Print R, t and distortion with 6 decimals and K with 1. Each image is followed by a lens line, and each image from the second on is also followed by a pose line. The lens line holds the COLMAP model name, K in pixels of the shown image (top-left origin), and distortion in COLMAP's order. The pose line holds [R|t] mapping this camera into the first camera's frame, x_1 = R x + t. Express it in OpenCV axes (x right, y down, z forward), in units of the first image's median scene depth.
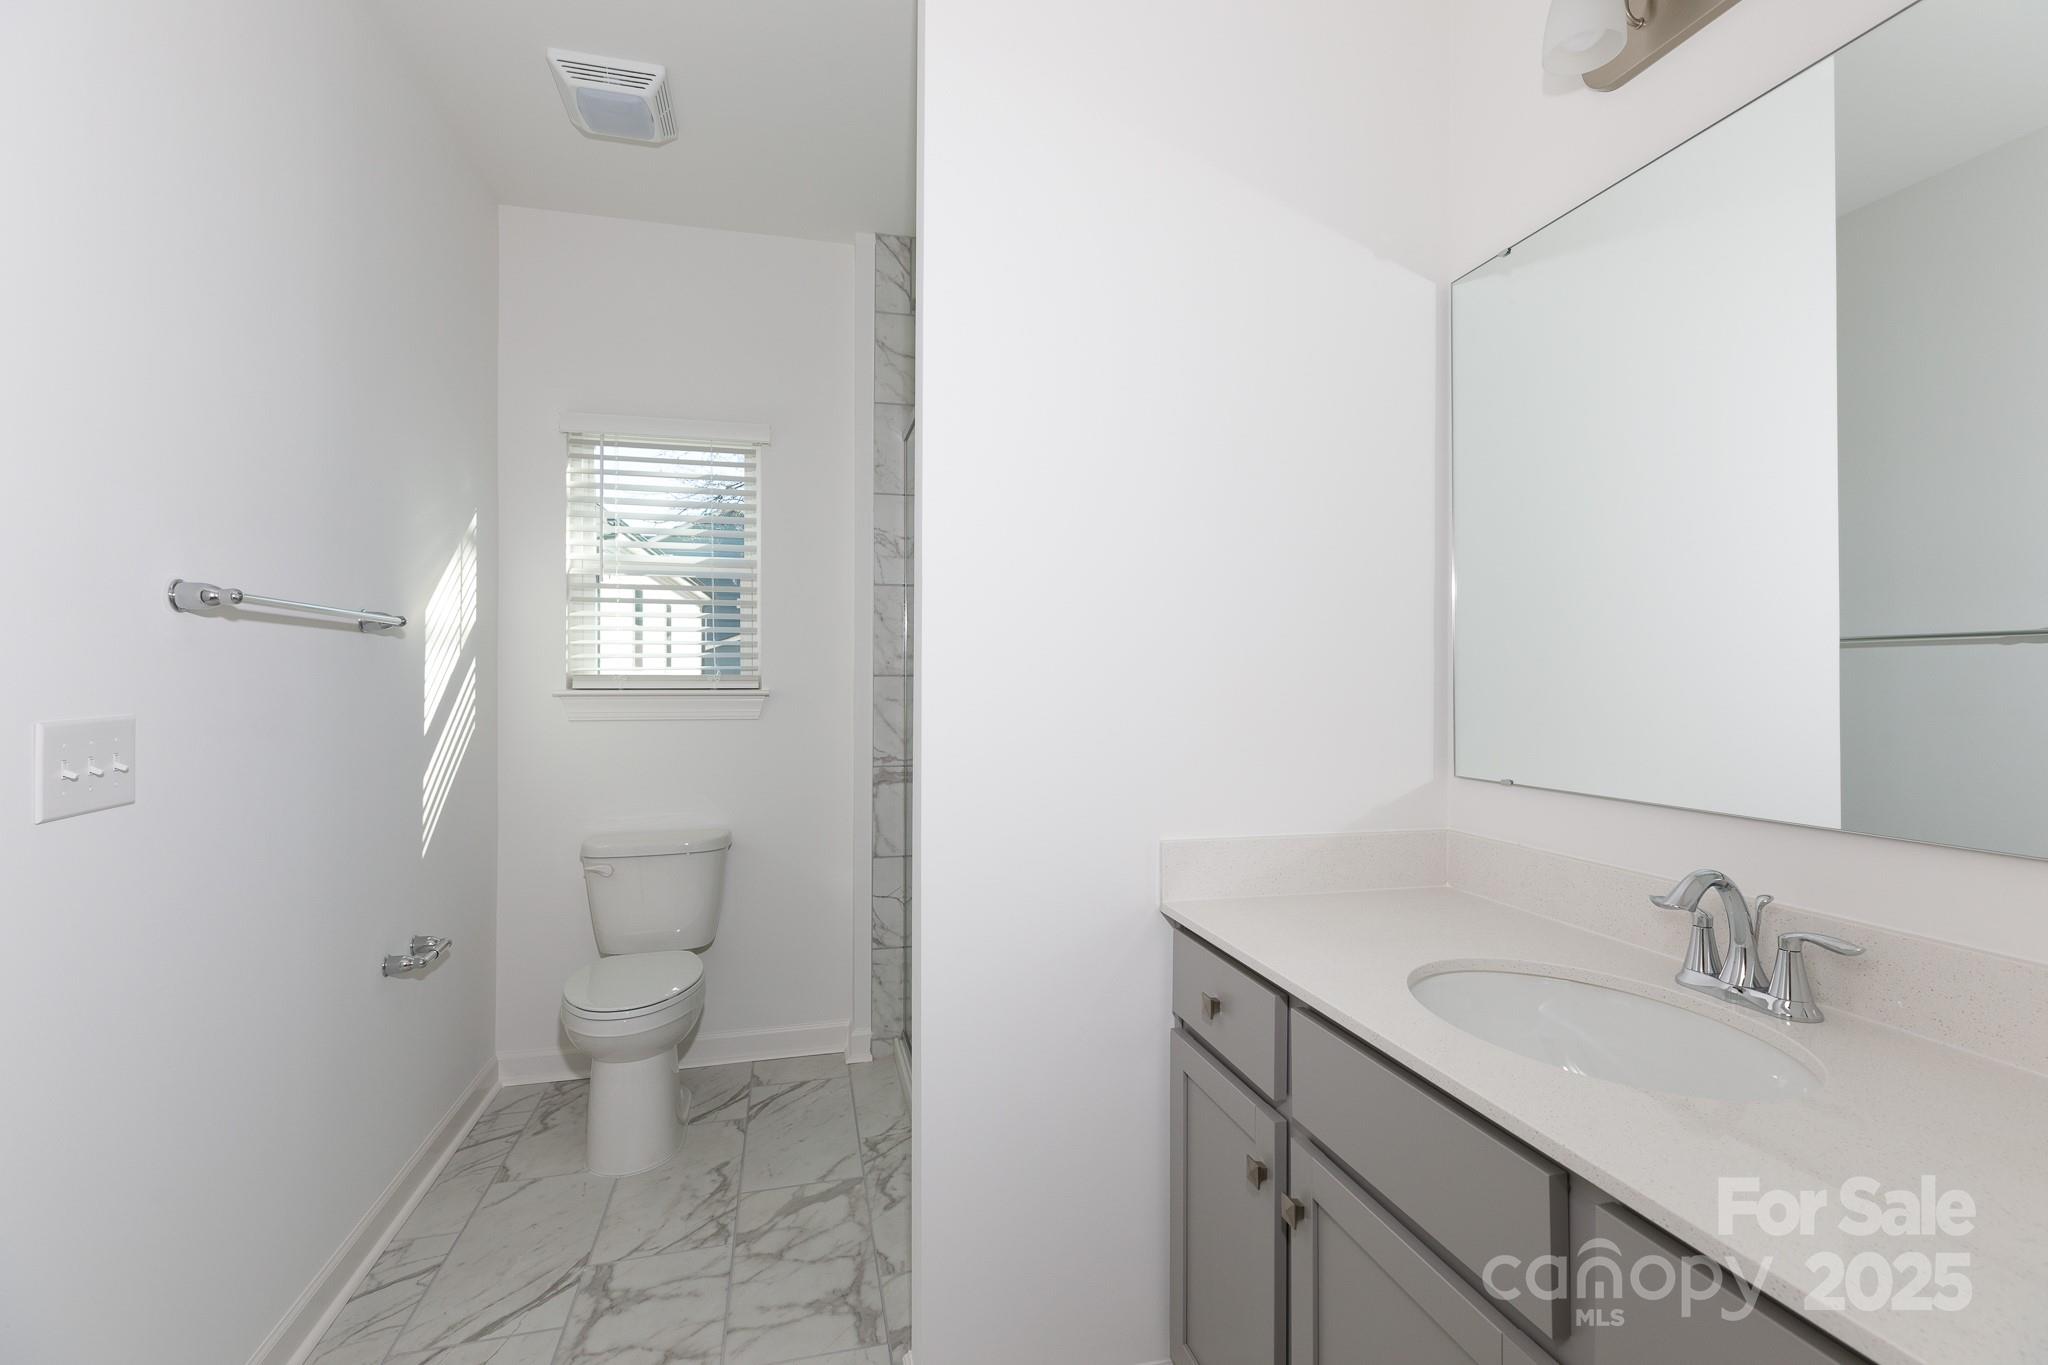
lens RADIAL K [[917.9, 0, 1026.7], [0, 917.9, 678.9], [0, 0, 1]] dist [0.003658, 0.001515]
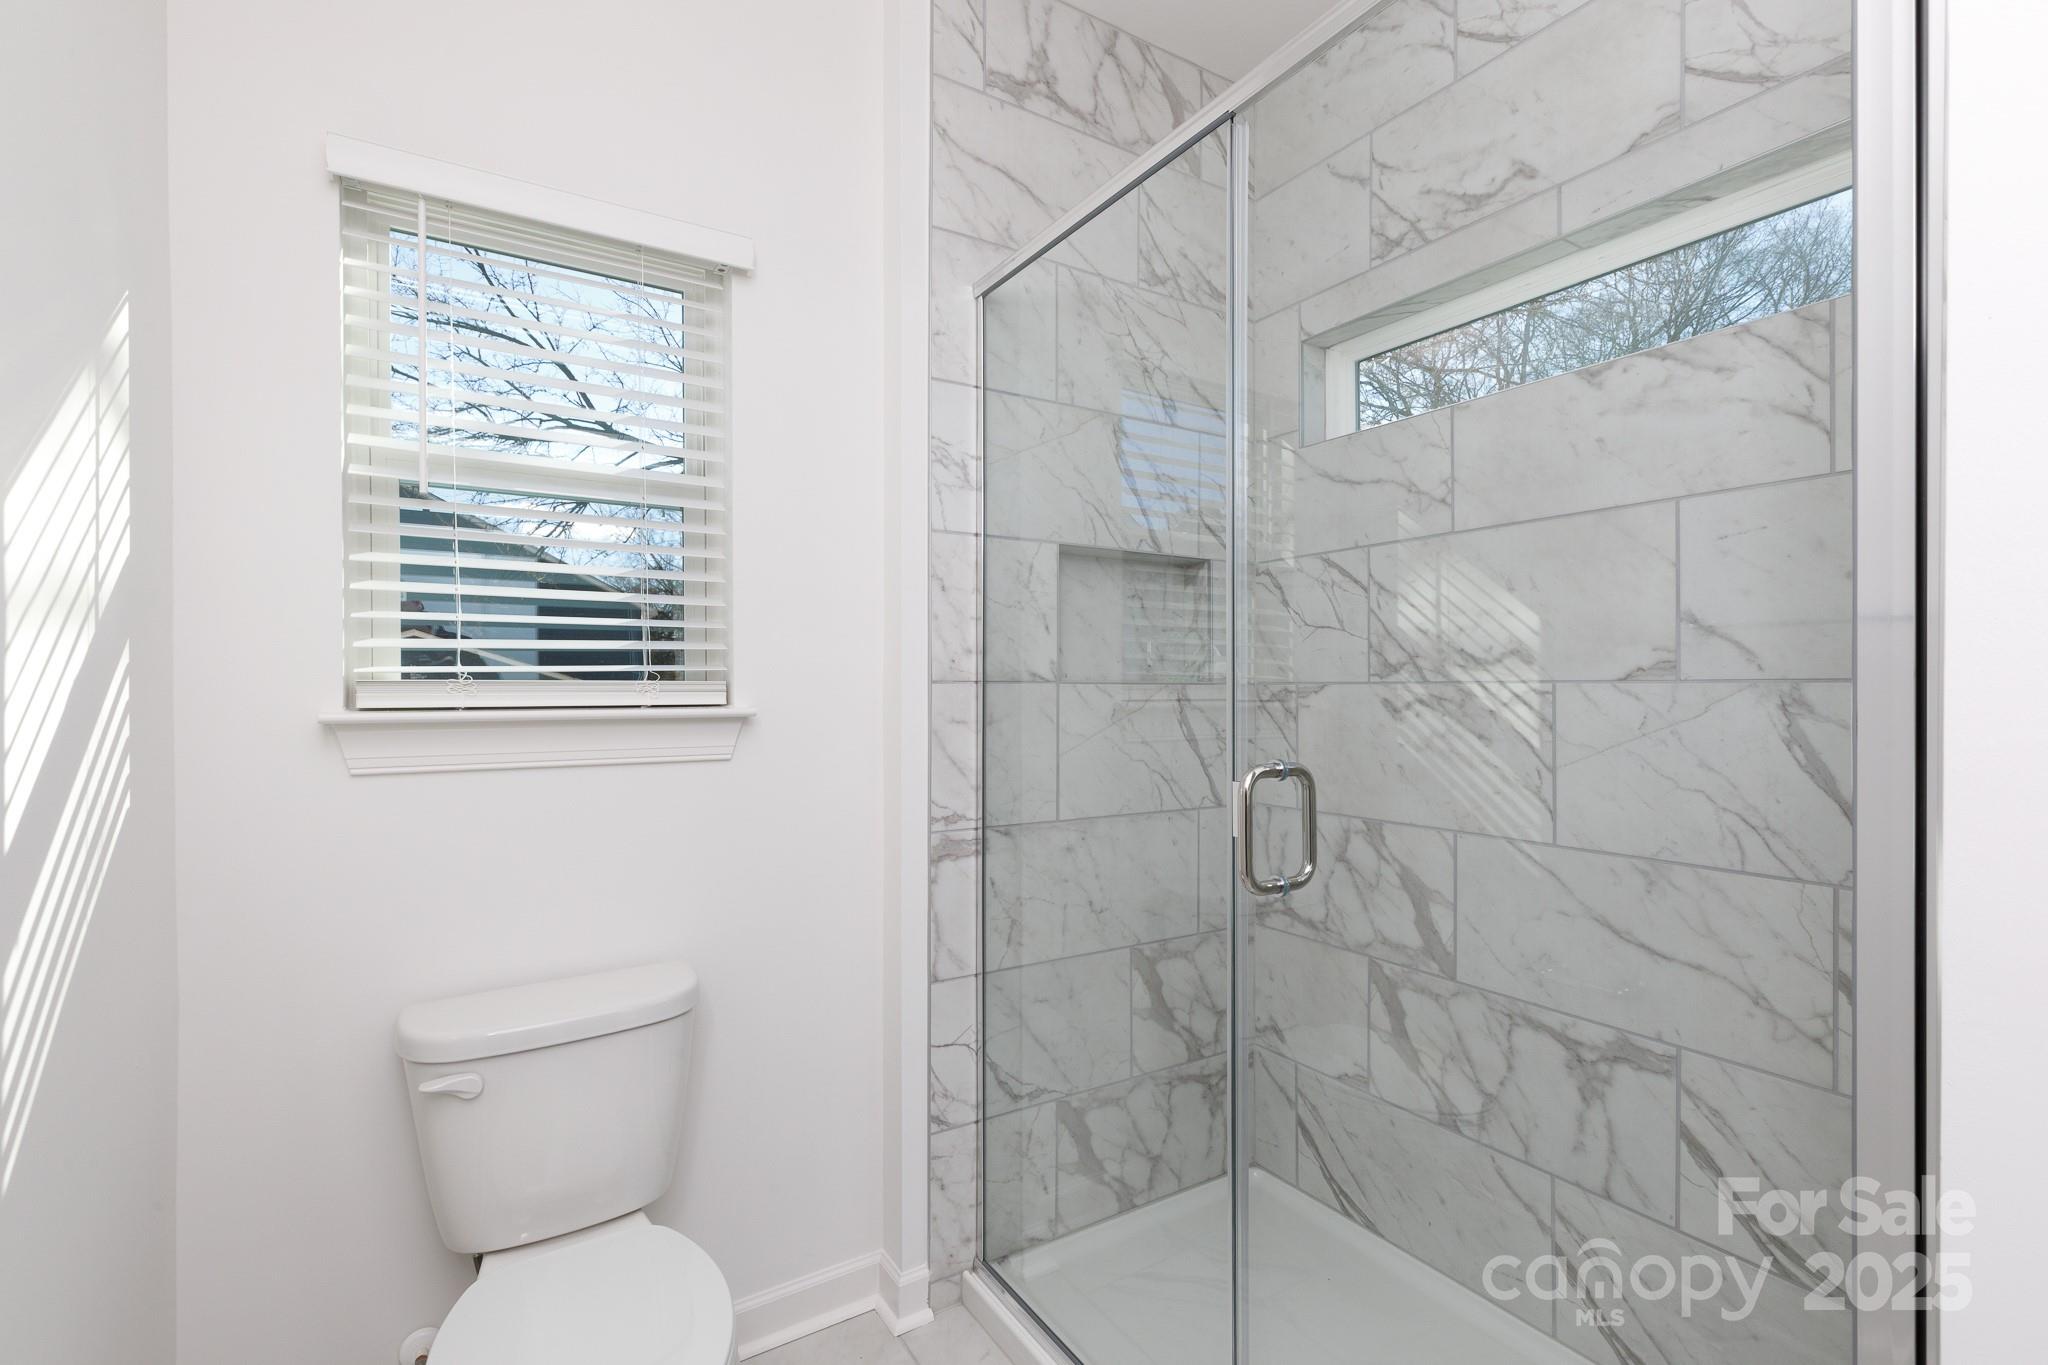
lens RADIAL K [[917.9, 0, 1021.2], [0, 917.9, 684.1], [0, 0, 1]] dist [0.003658, 0.001515]
pose [[0.953484, 0.001640, 0.301438, -0.292081], [-0.006367, 0.999872, 0.014699, -0.011301], [-0.301375, -0.015935, 0.953373, 0.408187]]
